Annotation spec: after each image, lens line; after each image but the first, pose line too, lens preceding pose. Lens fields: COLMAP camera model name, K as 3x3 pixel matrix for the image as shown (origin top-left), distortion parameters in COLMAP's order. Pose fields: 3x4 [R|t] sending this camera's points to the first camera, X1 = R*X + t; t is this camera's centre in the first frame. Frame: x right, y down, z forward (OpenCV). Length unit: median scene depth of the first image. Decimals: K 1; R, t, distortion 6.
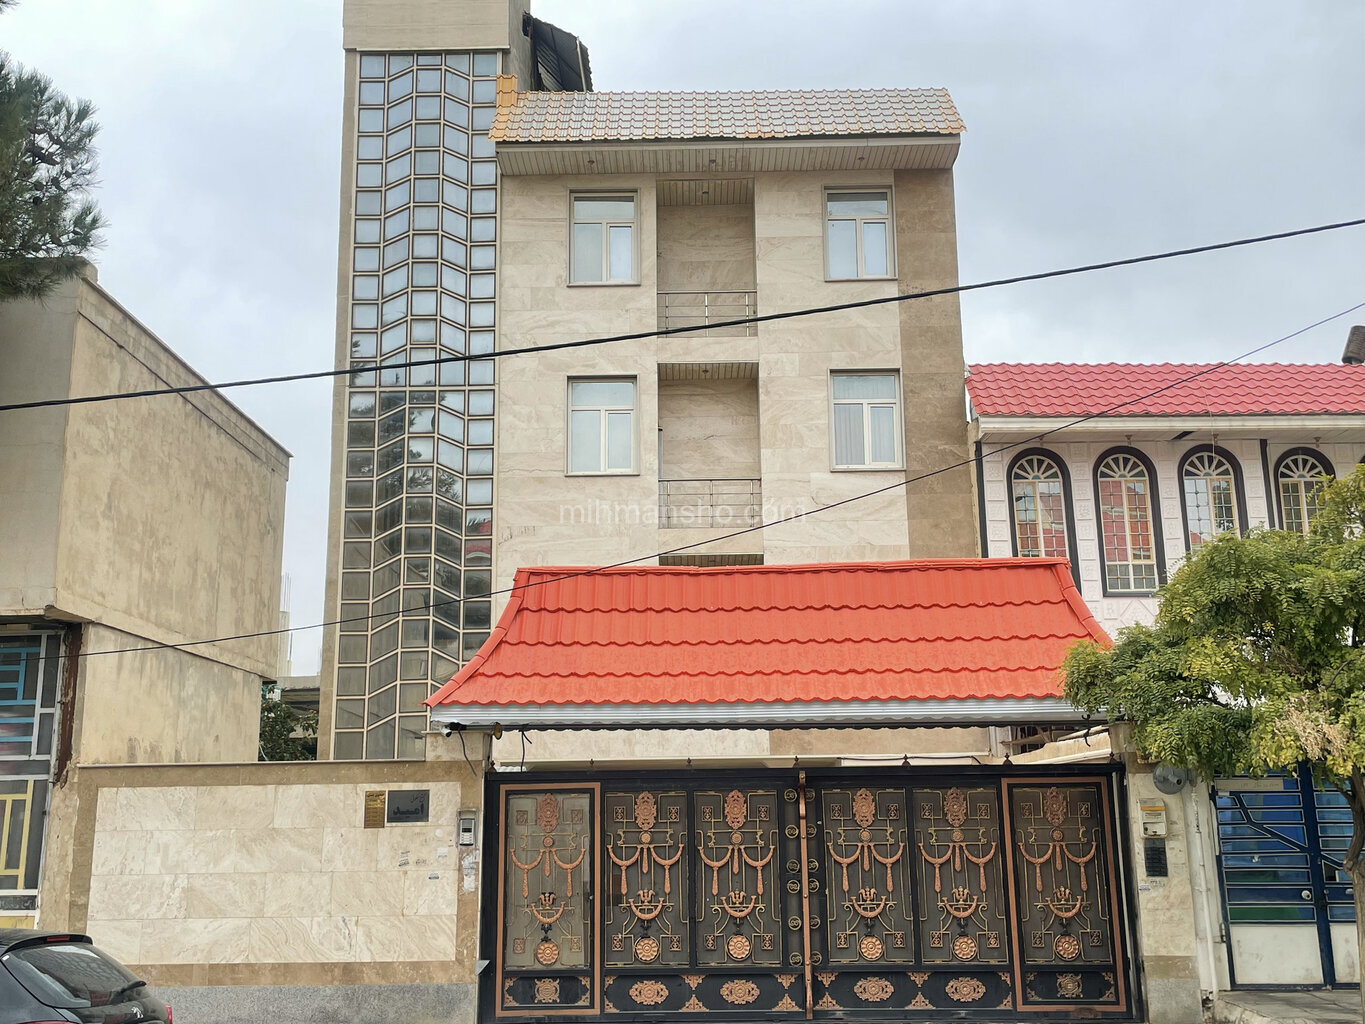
lens RADIAL K [[1424.8, 0, 682.1], [0, 1424.8, 514.0], [0, 0, 1]] dist [0.108999, 0.000000]
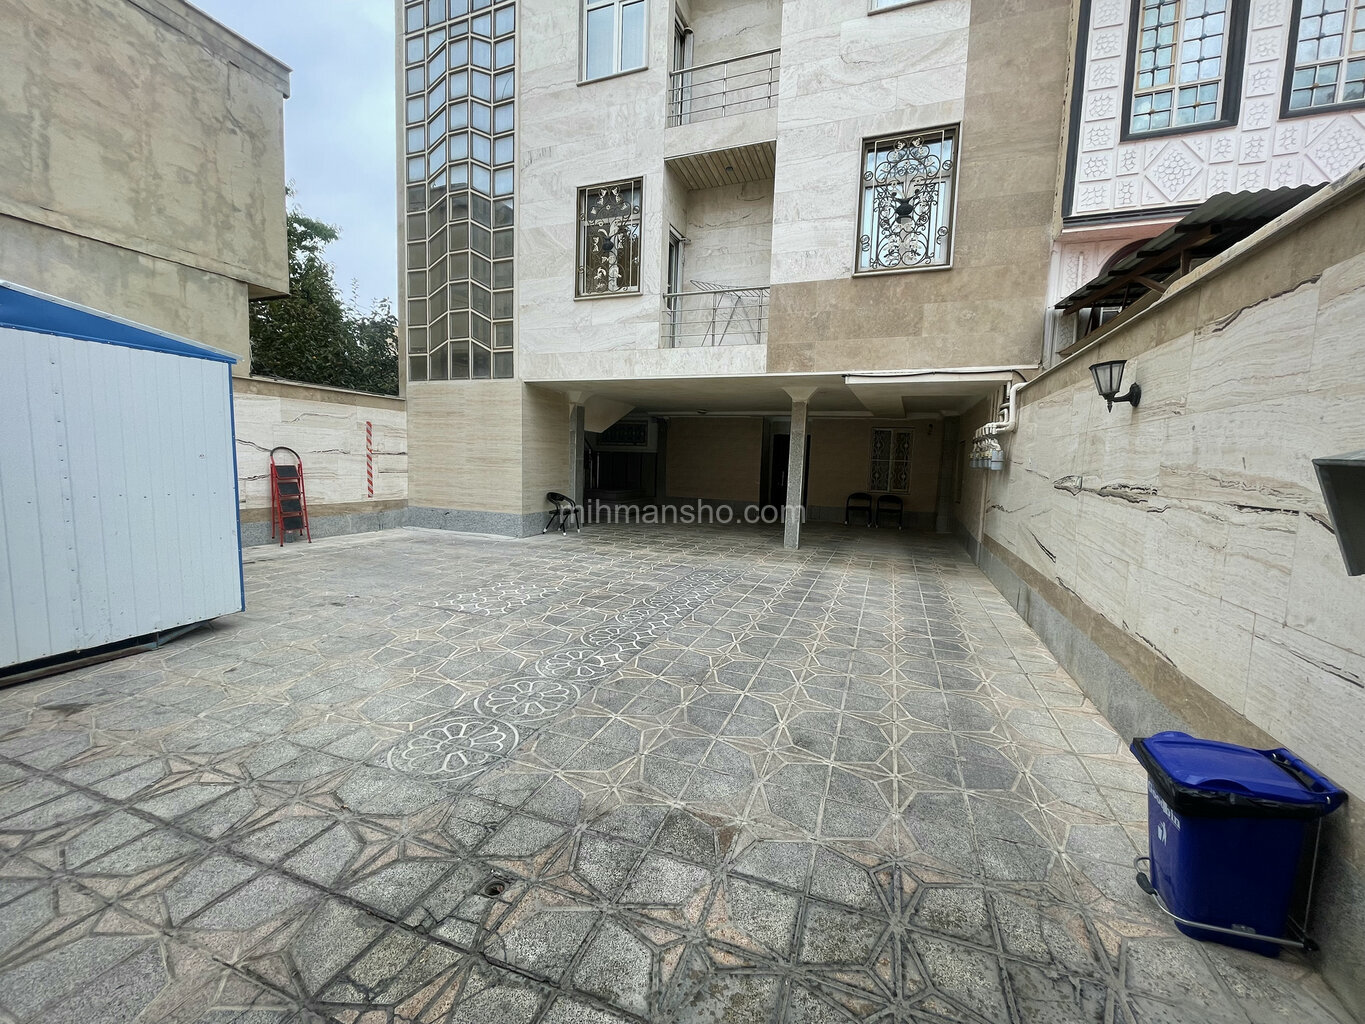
lens RADIAL K [[548.4, 0, 680.2], [0, 548.4, 511.0], [0, 0, 1]] dist [-0.000349, -0.000016]
pose [[0.932543, 0.076189, -0.352928, 0.136833], [0.037608, 0.951669, 0.304815, 0.138000], [0.359094, -0.297526, 0.884607, 0.614455]]
